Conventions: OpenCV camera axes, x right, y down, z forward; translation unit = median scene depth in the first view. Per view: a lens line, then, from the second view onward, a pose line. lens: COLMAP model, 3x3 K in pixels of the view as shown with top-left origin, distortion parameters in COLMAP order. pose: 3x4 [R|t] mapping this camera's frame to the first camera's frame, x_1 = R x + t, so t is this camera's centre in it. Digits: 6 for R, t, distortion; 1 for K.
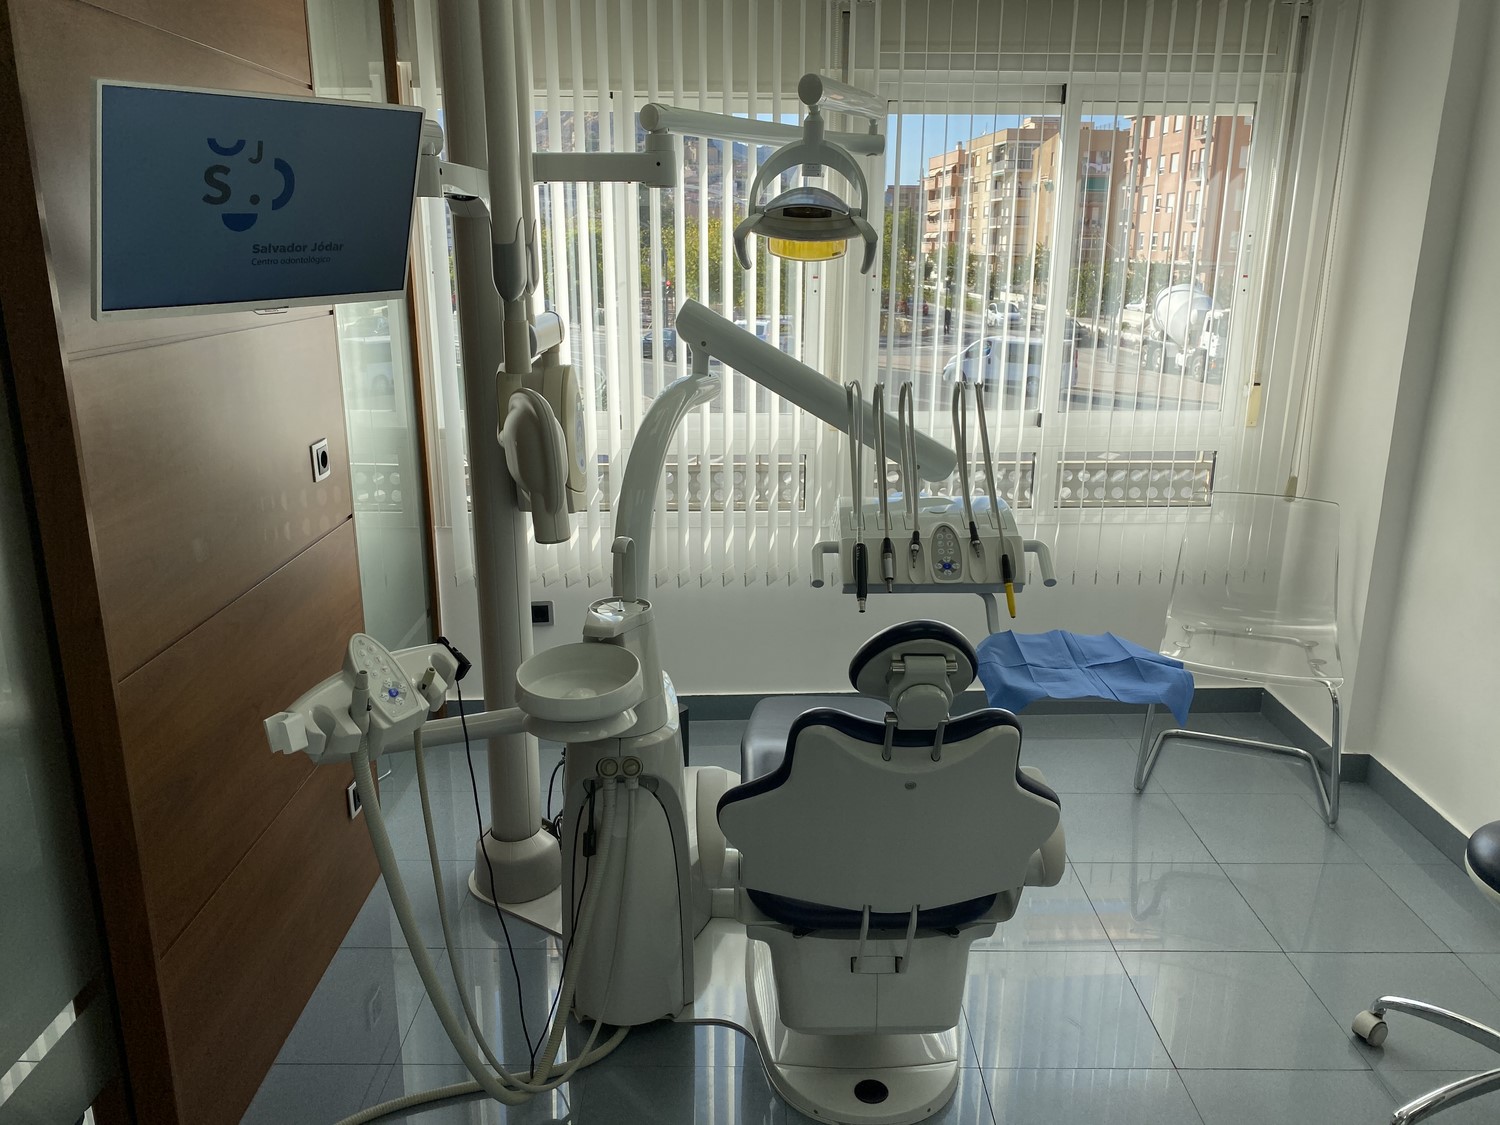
lens RADIAL K [[1144.3, 0, 750.0], [0, 1144.3, 562.5], [0, 0, 1]] dist [-0.003363, 0.002395]
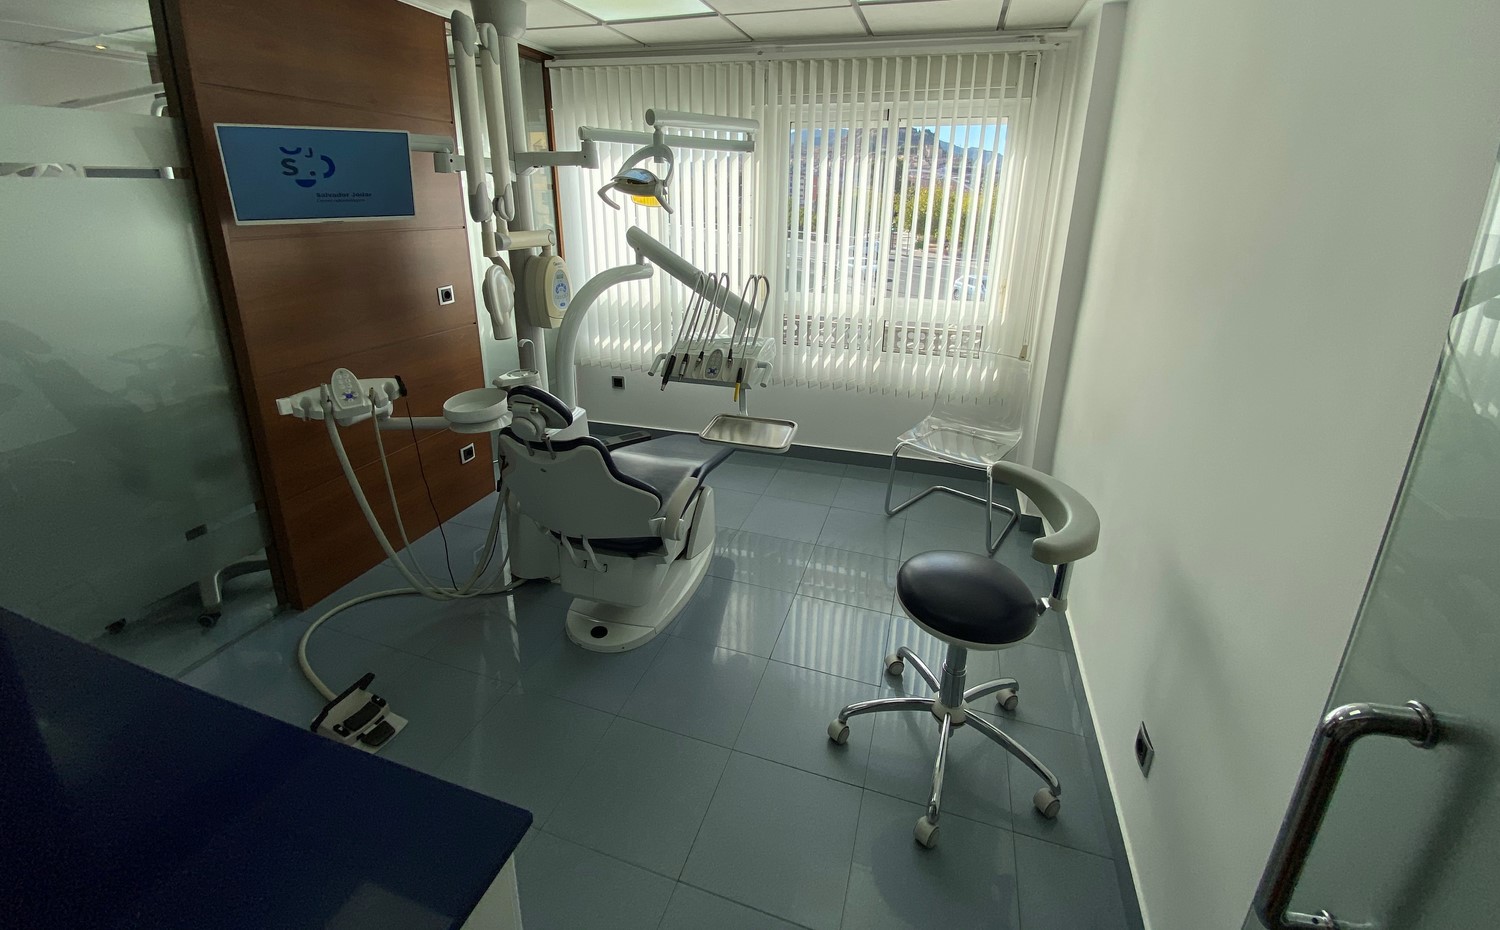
lens RADIAL K [[614.2, 0, 752.2], [0, 614.2, 378.5], [0, 0, 1]] dist [0.001363, -0.000114]
pose [[0.953552, 0.093982, -0.286192, 0.541696], [-0.091448, 0.995561, 0.022238, -0.013897], [0.287012, 0.004967, 0.957914, 0.059459]]
